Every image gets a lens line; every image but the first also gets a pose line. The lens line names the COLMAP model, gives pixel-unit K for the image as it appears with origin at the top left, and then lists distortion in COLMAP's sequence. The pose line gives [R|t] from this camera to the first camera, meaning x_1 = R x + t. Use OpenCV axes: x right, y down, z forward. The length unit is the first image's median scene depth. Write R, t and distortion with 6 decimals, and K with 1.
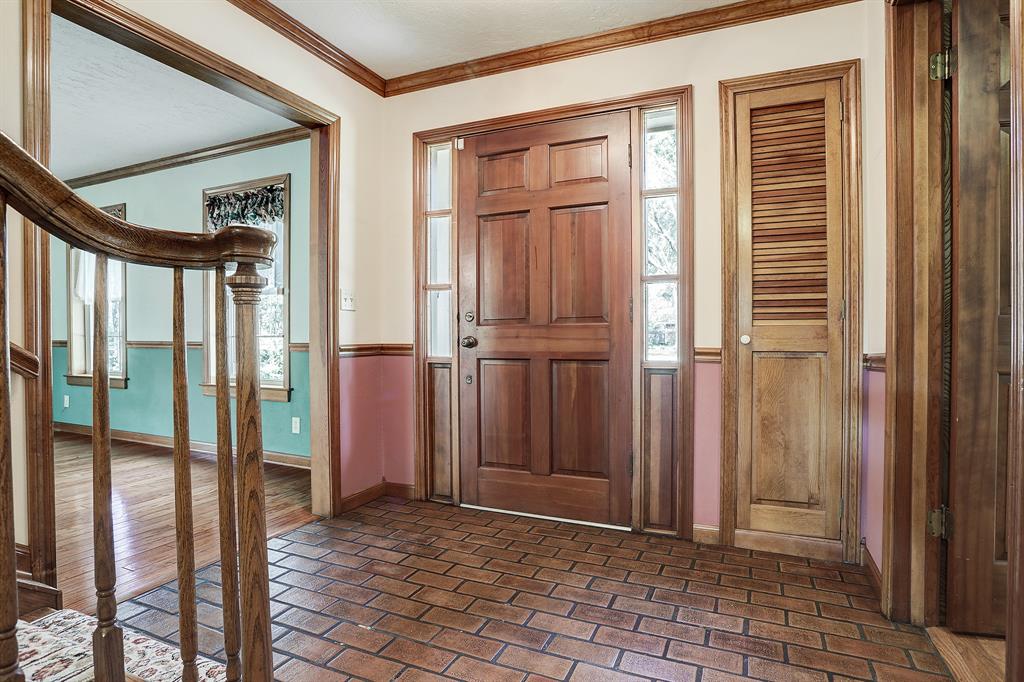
lens RADIAL K [[518.2, 0, 511.8], [0, 518.2, 350.5], [0, 0, 1]] dist [-0.085286, 0.040090]
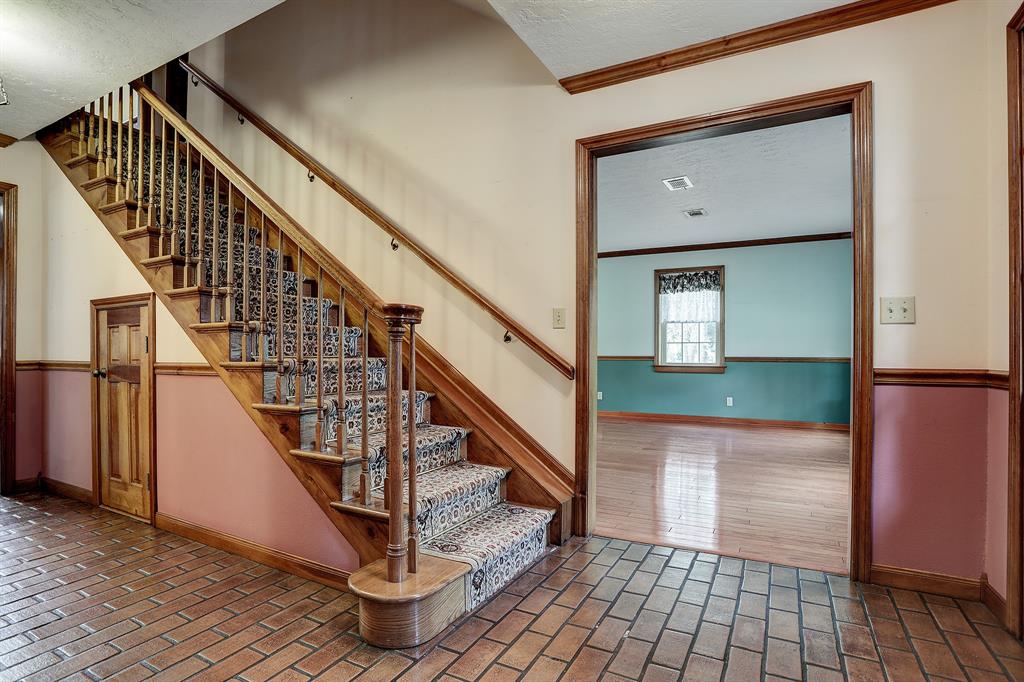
lens RADIAL K [[518.2, 0, 511.8], [0, 518.2, 350.5], [0, 0, 1]] dist [-0.085286, 0.040090]
pose [[-0.084233, 0.007530, -0.996418, 0.457354], [-0.022172, 0.999710, 0.009429, -0.031416], [0.996199, 0.022887, -0.084041, 0.483753]]
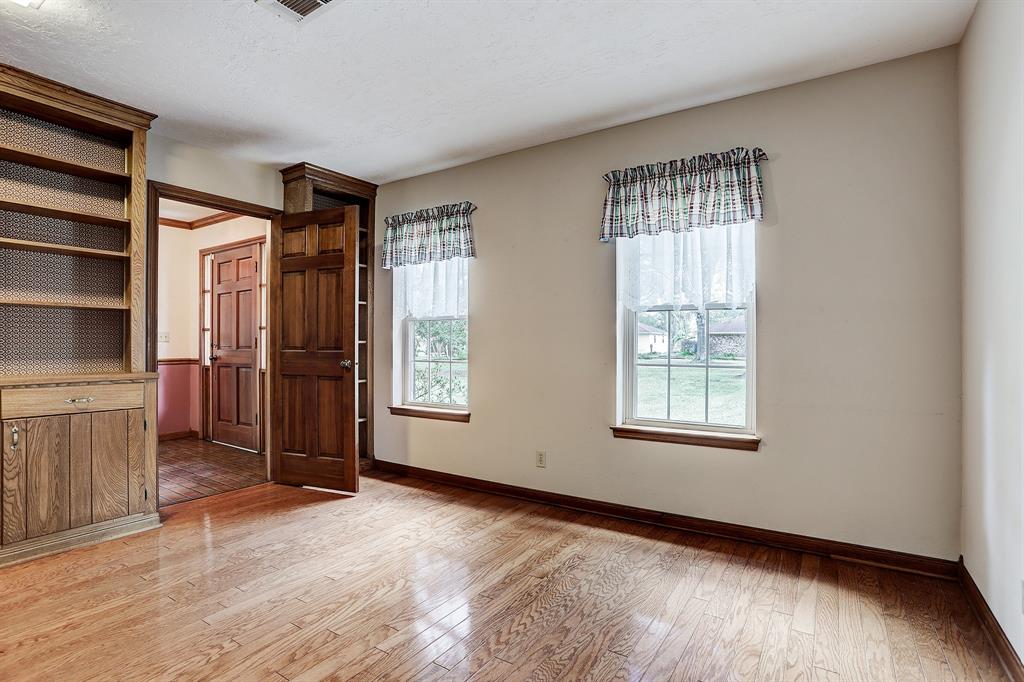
lens RADIAL K [[518.2, 0, 511.8], [0, 518.2, 350.5], [0, 0, 1]] dist [-0.085286, 0.040090]
pose [[0.983170, 0.003080, -0.182665, 1.375228], [-0.006796, 0.999782, -0.019723, -0.014680], [0.182565, 0.020633, 0.982977, -0.685052]]
